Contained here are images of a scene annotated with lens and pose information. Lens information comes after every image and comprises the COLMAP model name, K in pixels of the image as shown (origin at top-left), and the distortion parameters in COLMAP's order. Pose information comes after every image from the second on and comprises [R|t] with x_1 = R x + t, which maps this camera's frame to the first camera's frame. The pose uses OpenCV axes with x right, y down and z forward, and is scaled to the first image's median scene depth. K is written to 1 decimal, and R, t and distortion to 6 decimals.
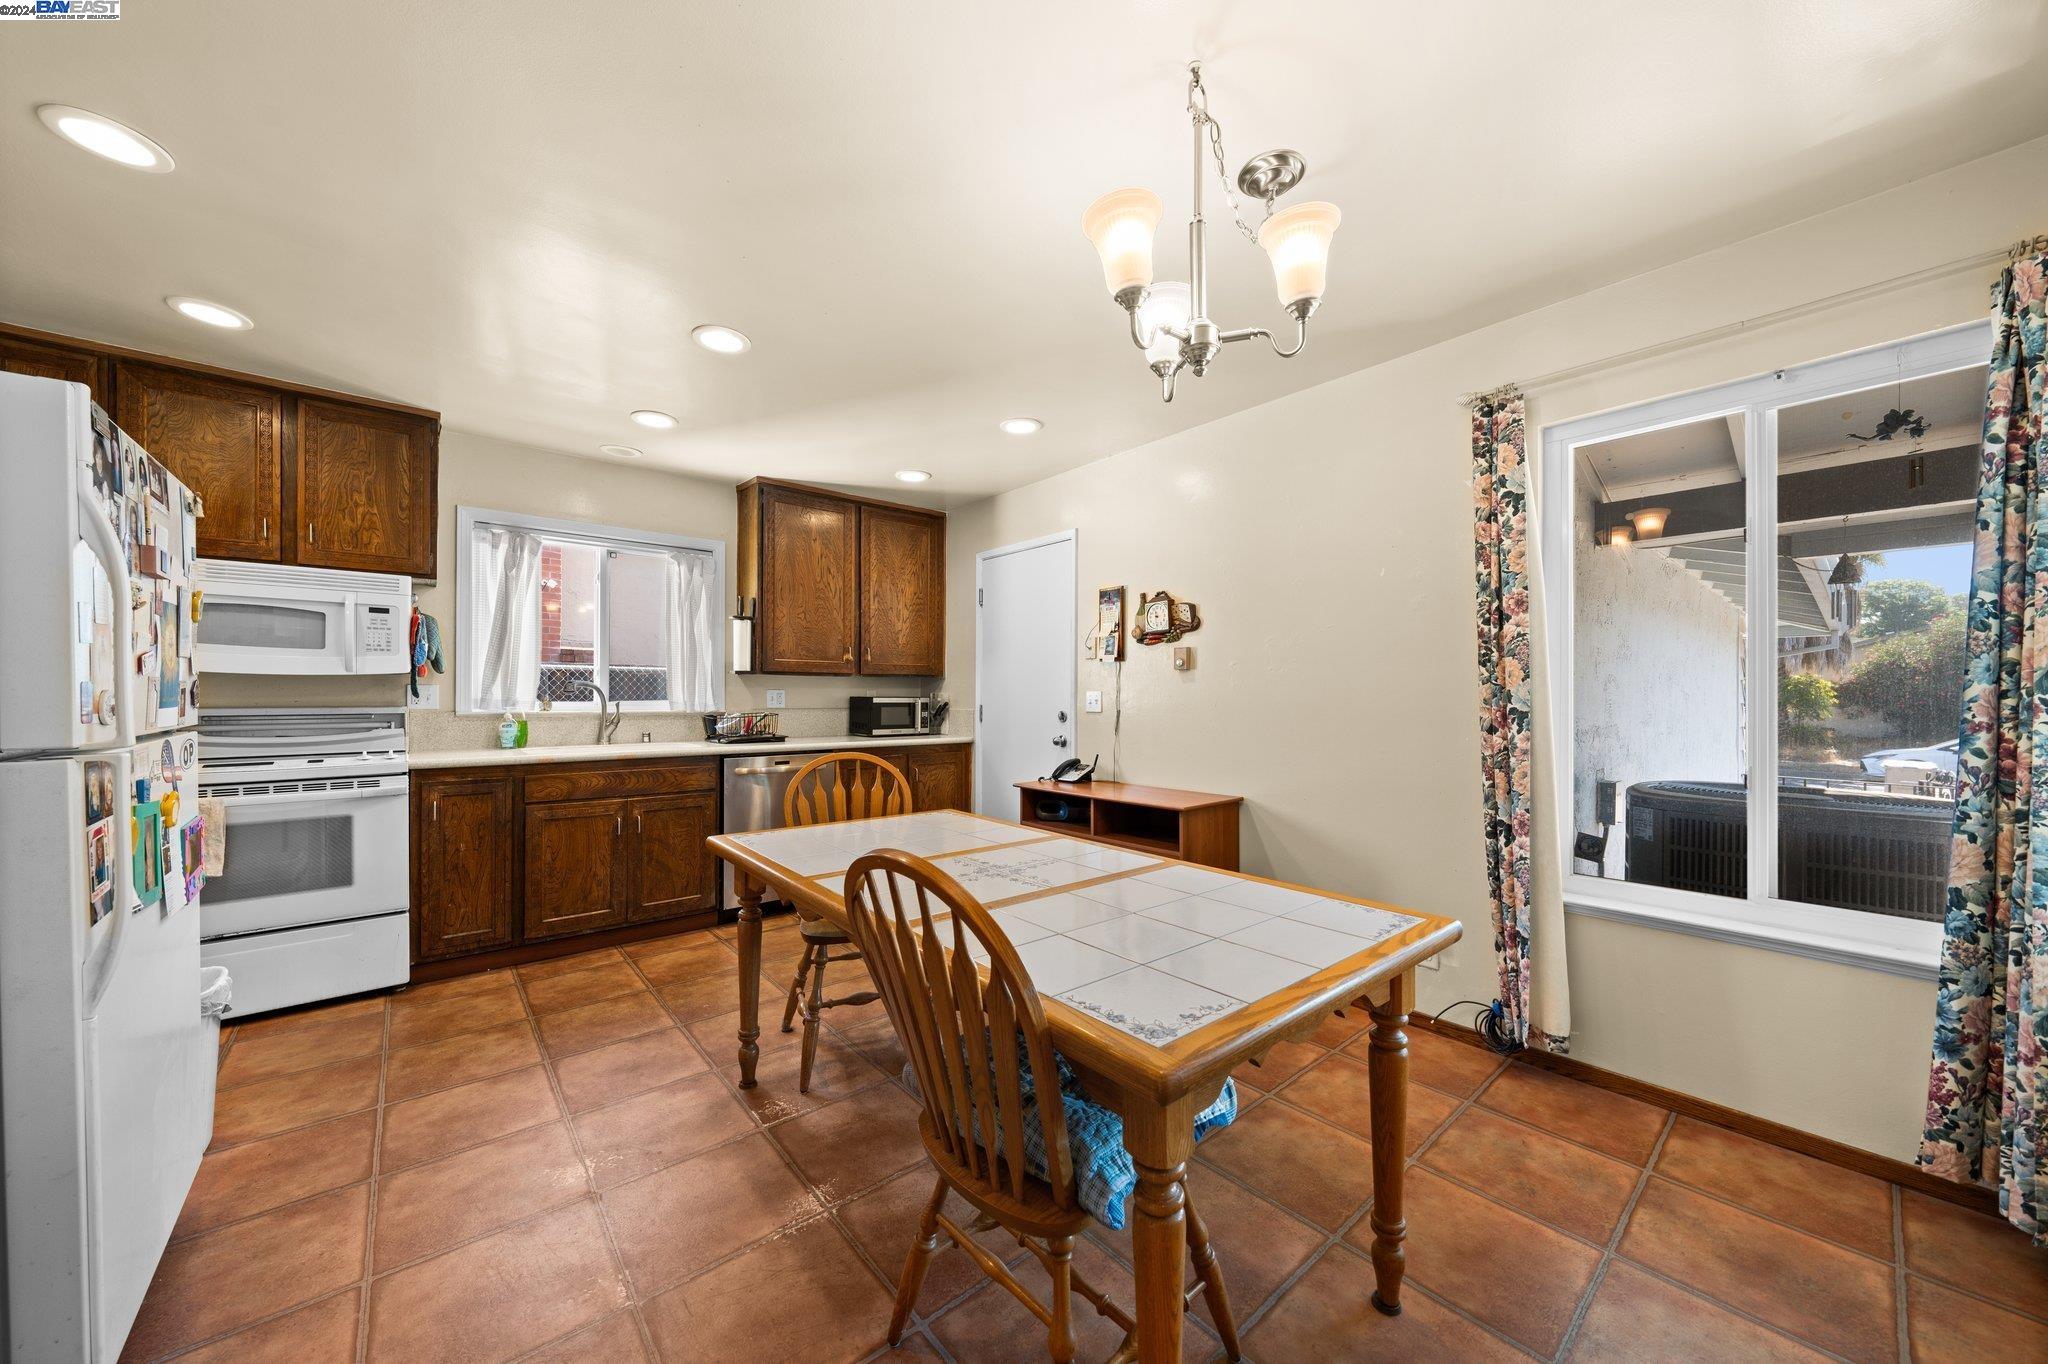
lens RADIAL K [[723.5, 0, 1041.8], [0, 723.5, 691.0], [0, 0, 1]] dist [-0.002602, 0.000765]
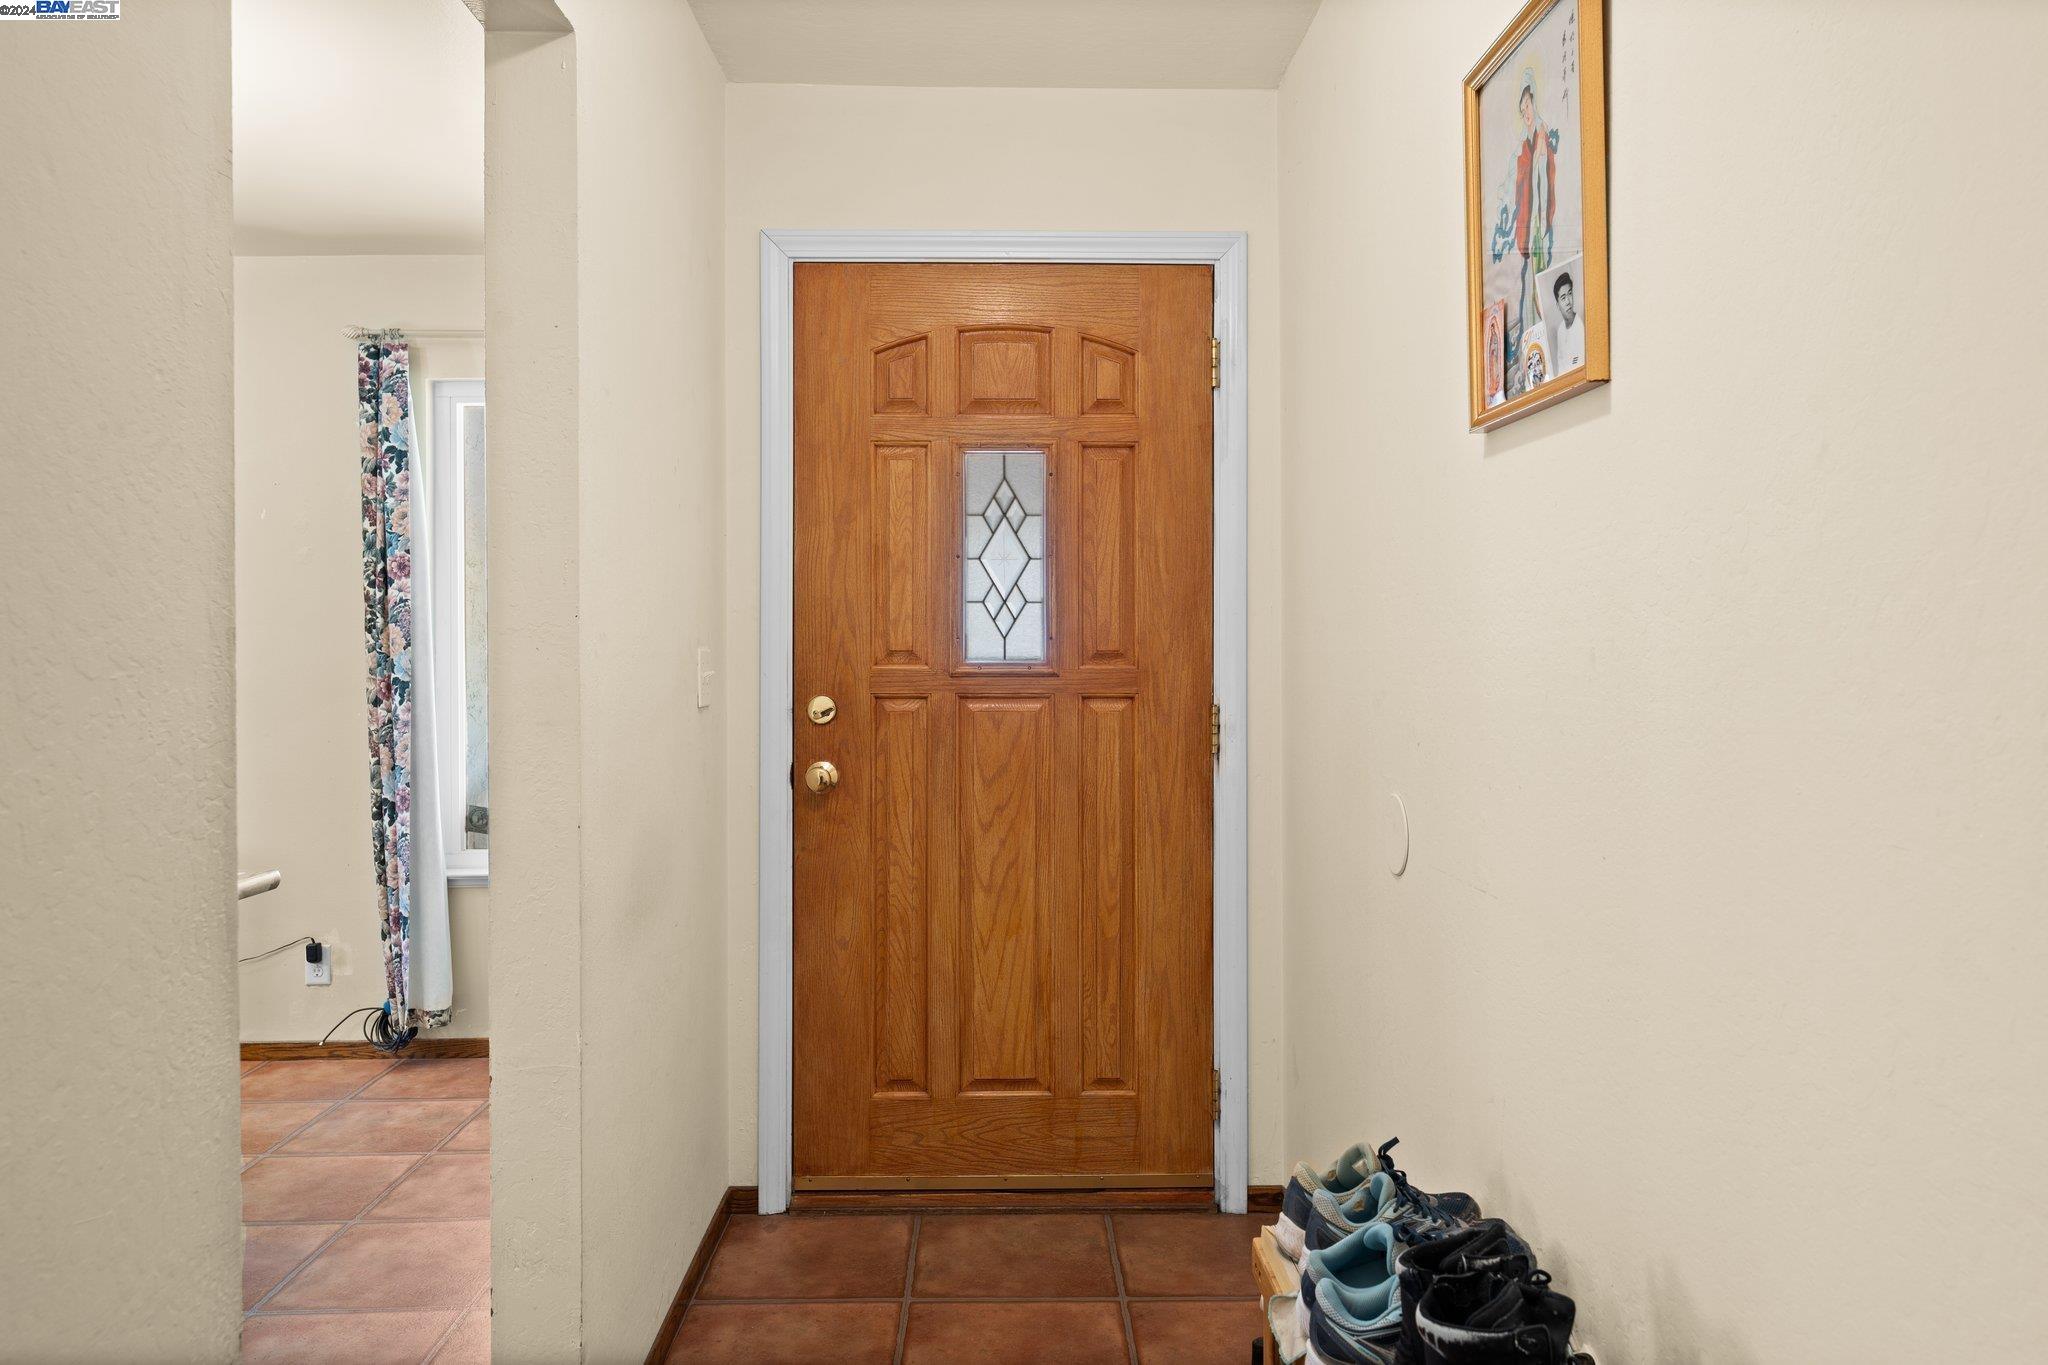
lens RADIAL K [[1369.1, 0, 1021.3], [0, 1369.1, 669.3], [0, 0, 1]] dist [0.002381, 0.000087]
pose [[0.655098, -0.004934, 0.755528, -0.156365], [0.003490, 0.999988, 0.003504, 0.008767], [-0.755536, 0.000341, 0.655107, -0.754484]]
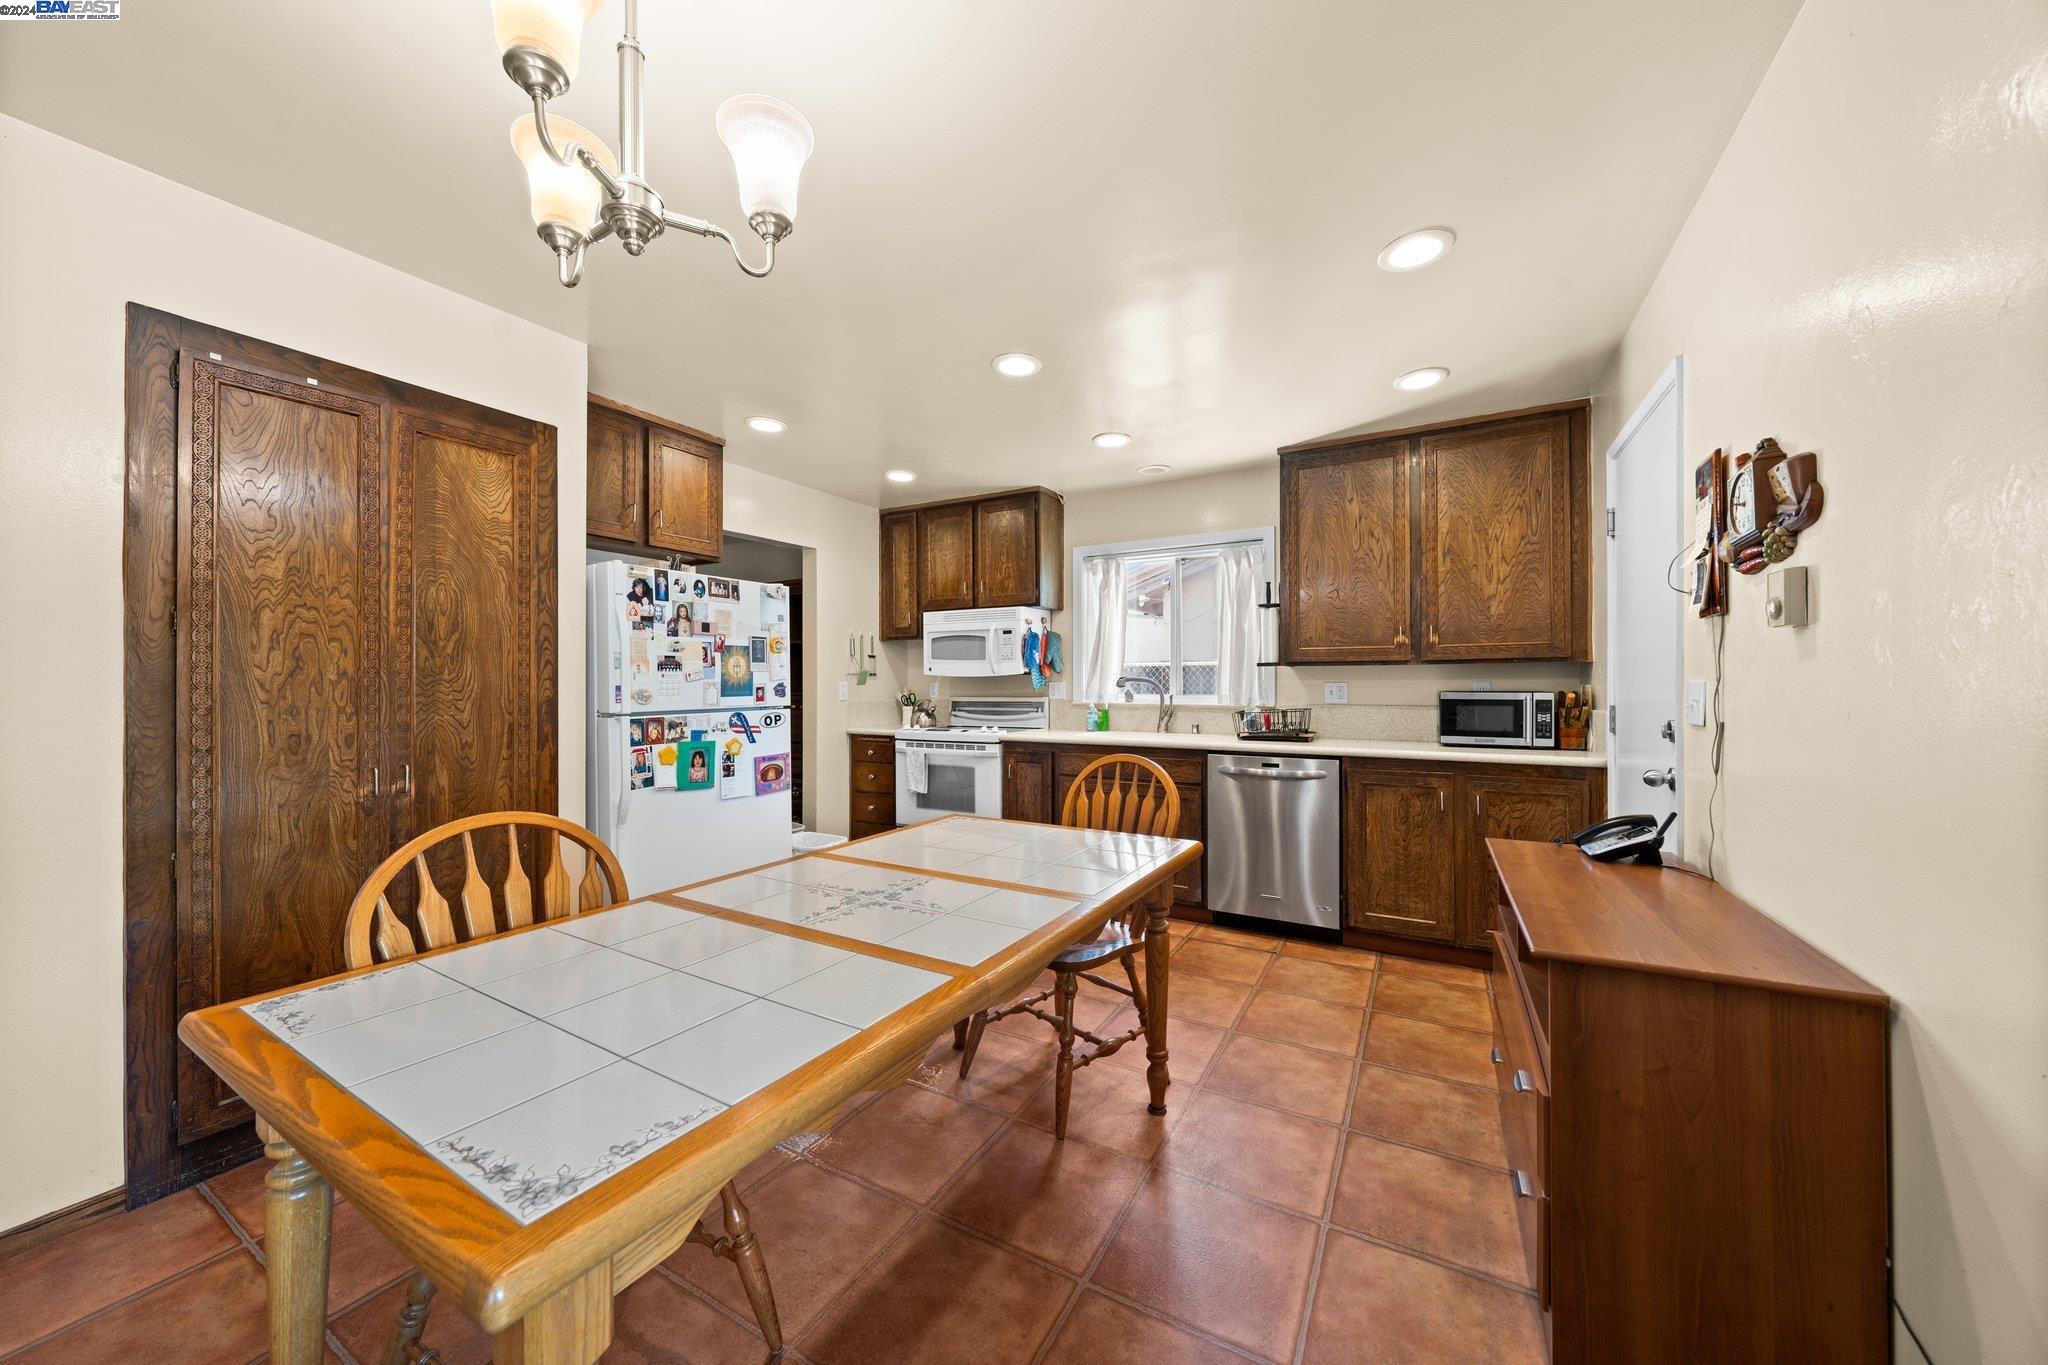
lens RADIAL K [[723.5, 0, 1020.8], [0, 723.5, 680.4], [0, 0, 1]] dist [-0.002602, 0.000765]
pose [[0.320707, -0.010115, -0.947124, 0.622319], [0.007255, 0.999940, -0.008223, 0.000051], [0.947151, -0.004234, 0.320761, 0.687613]]
